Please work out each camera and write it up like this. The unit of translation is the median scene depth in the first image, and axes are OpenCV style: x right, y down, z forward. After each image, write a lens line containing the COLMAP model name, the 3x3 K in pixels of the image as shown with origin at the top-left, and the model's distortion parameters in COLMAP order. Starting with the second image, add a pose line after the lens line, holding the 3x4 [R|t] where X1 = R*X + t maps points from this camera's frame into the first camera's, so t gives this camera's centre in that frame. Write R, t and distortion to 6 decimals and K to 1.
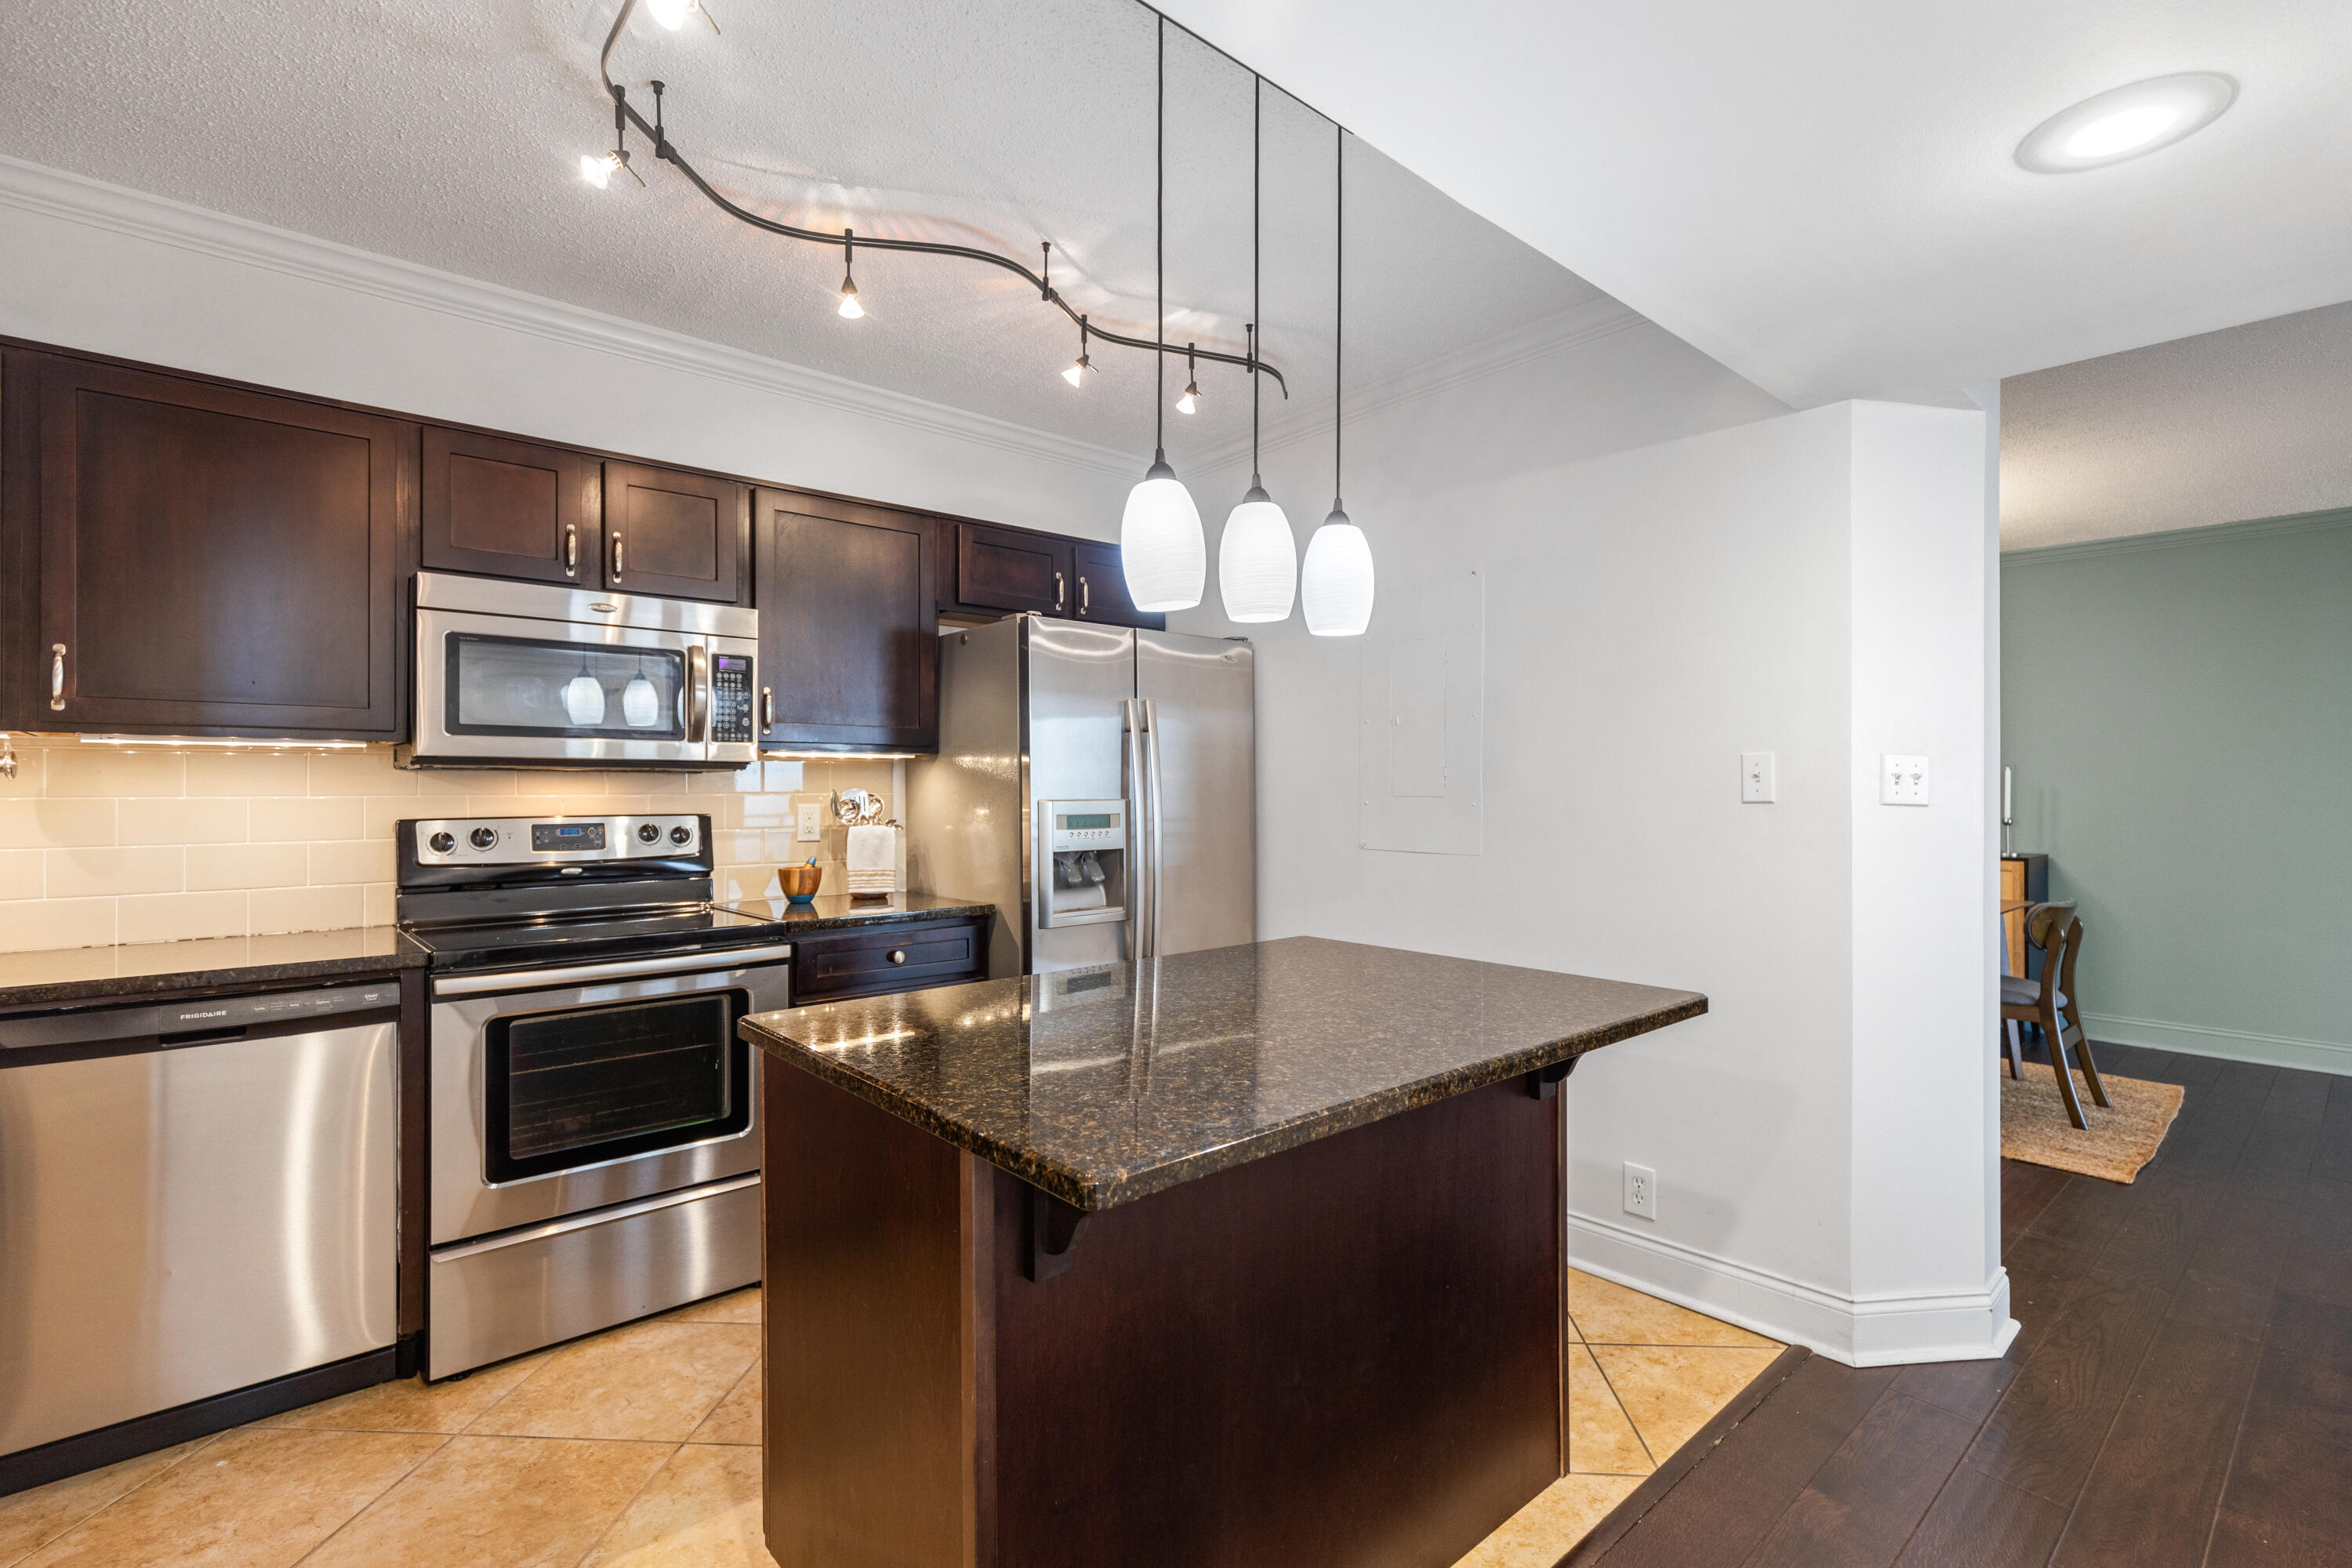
lens RADIAL K [[1079.4, 0, 1175.9], [0, 1079.4, 778.3], [0, 0, 1]] dist [0.003856, -0.000889]
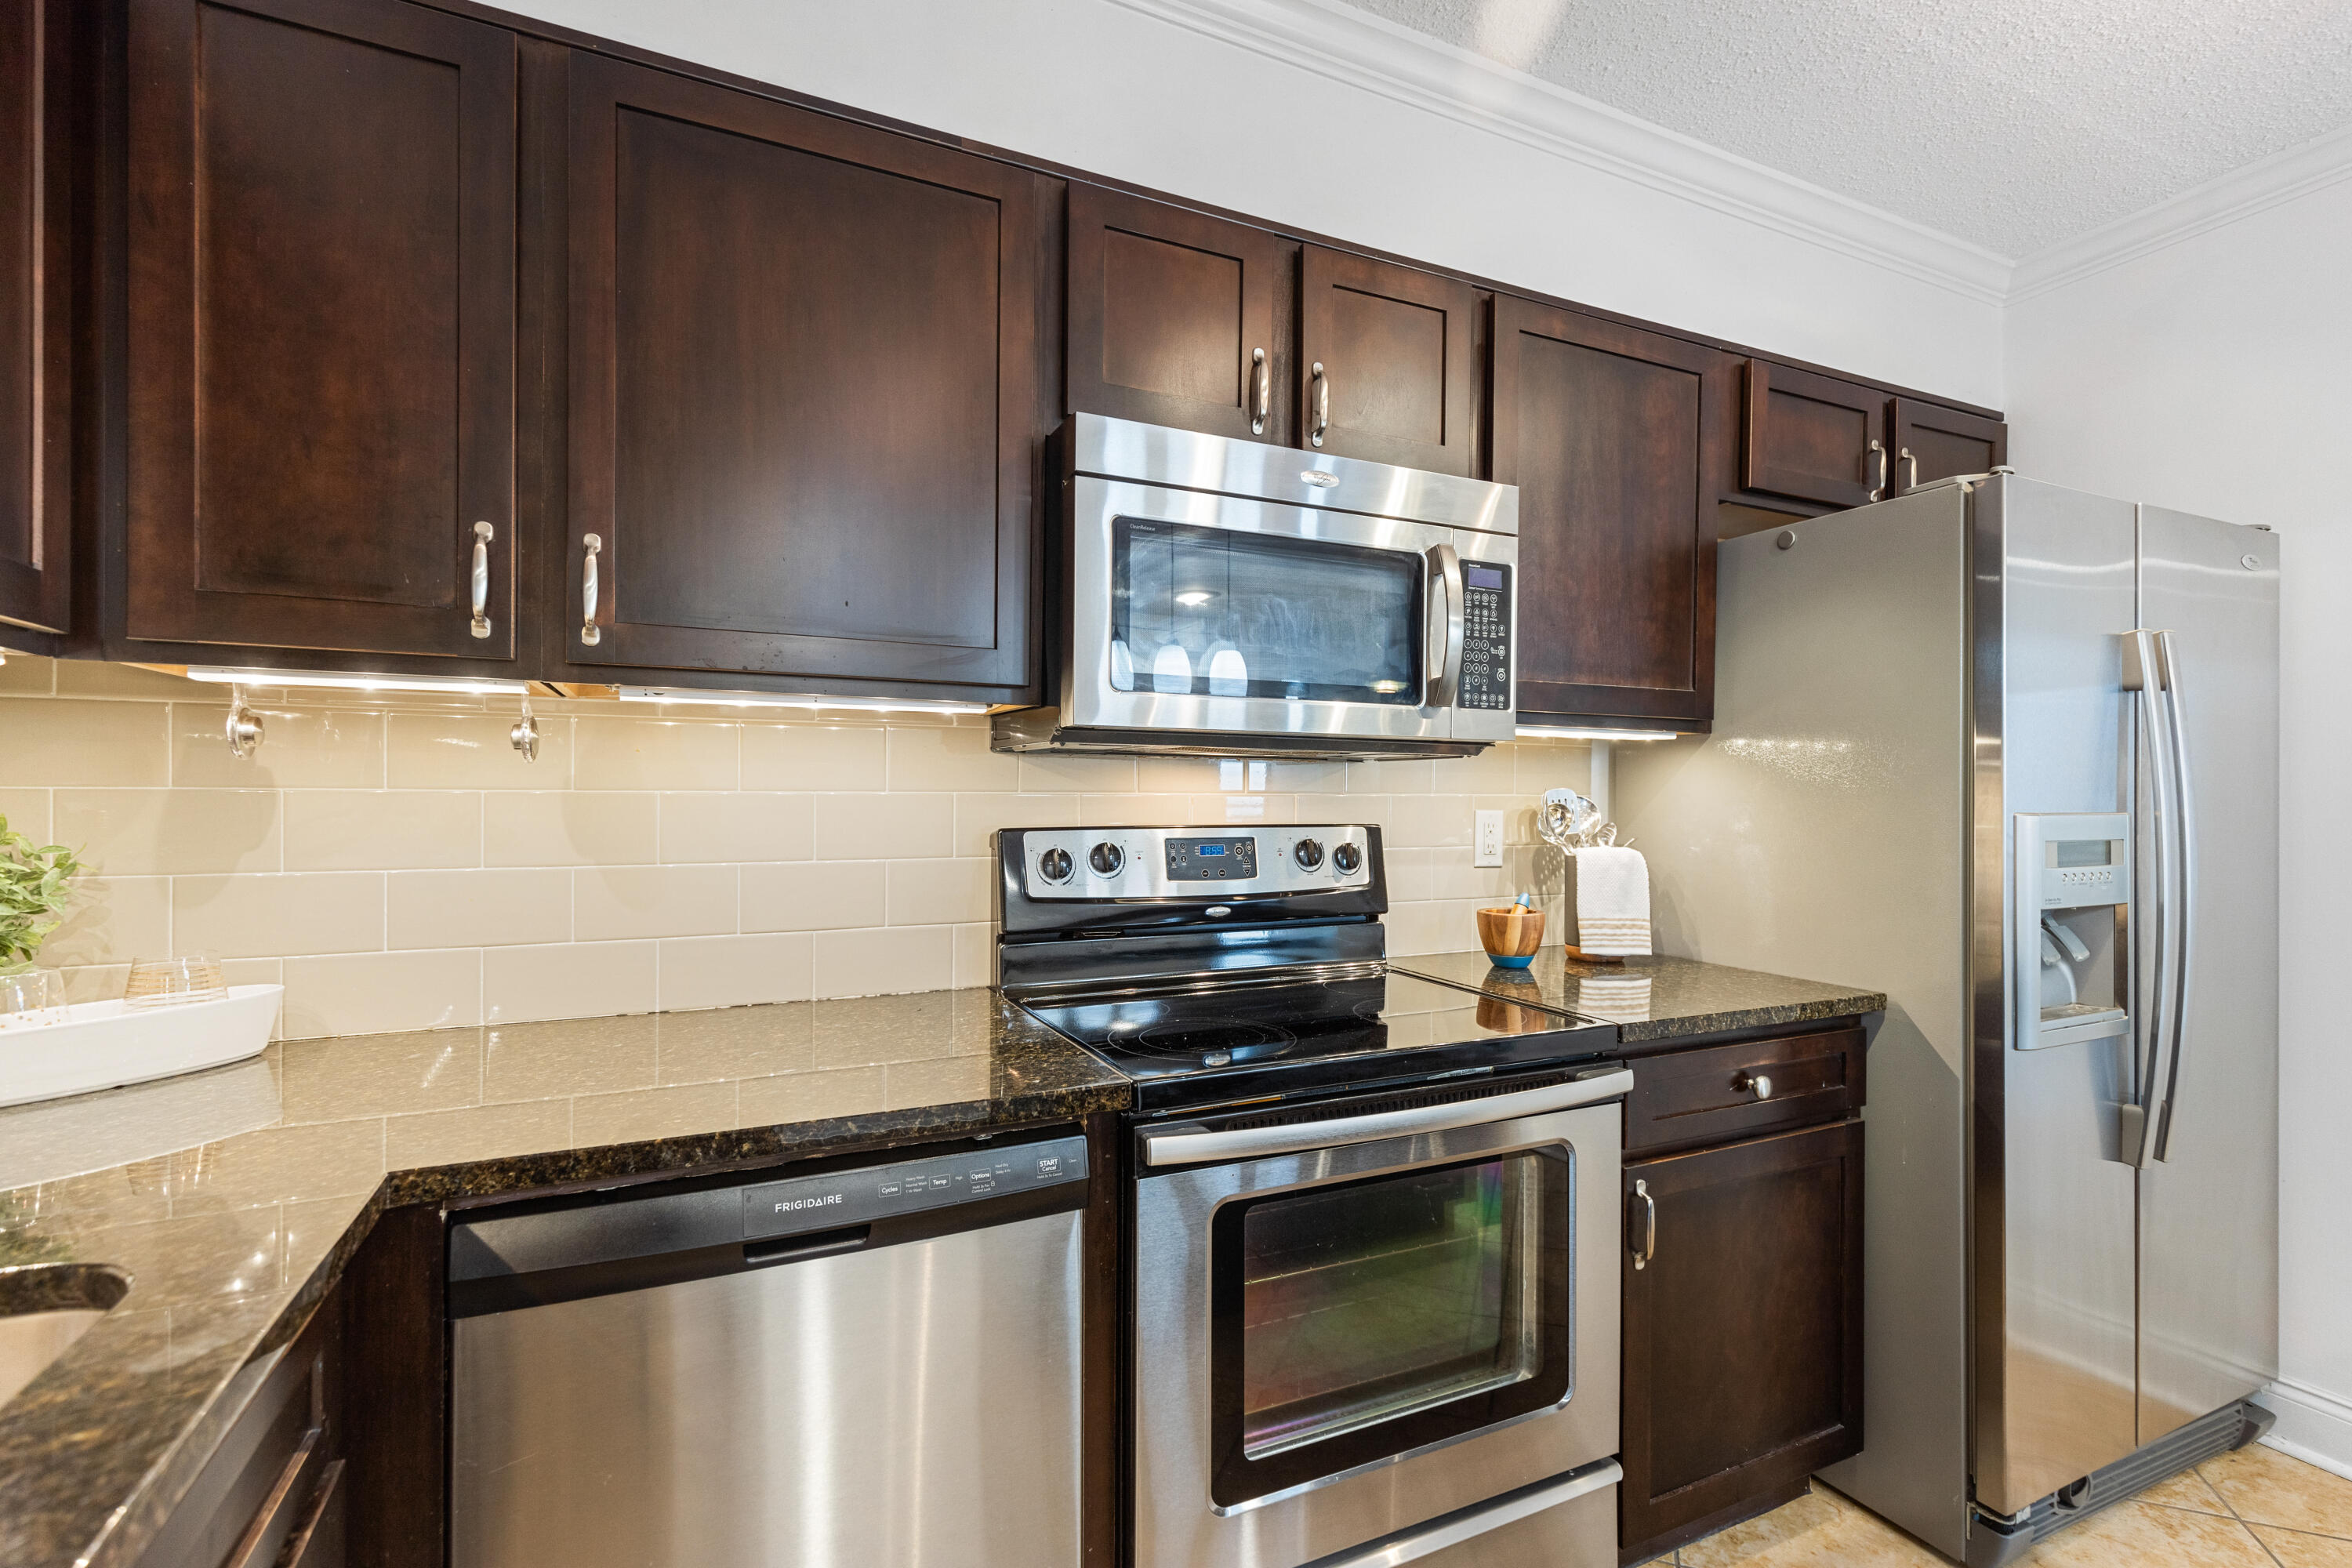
lens RADIAL K [[1079.4, 0, 1182.2], [0, 1079.4, 787.0], [0, 0, 1]] dist [0.003856, -0.000889]
pose [[0.957686, 0.009756, -0.287651, -0.408498], [-0.007623, 0.999935, 0.008534, 0.006303], [0.287716, -0.005980, 0.957697, 0.389621]]
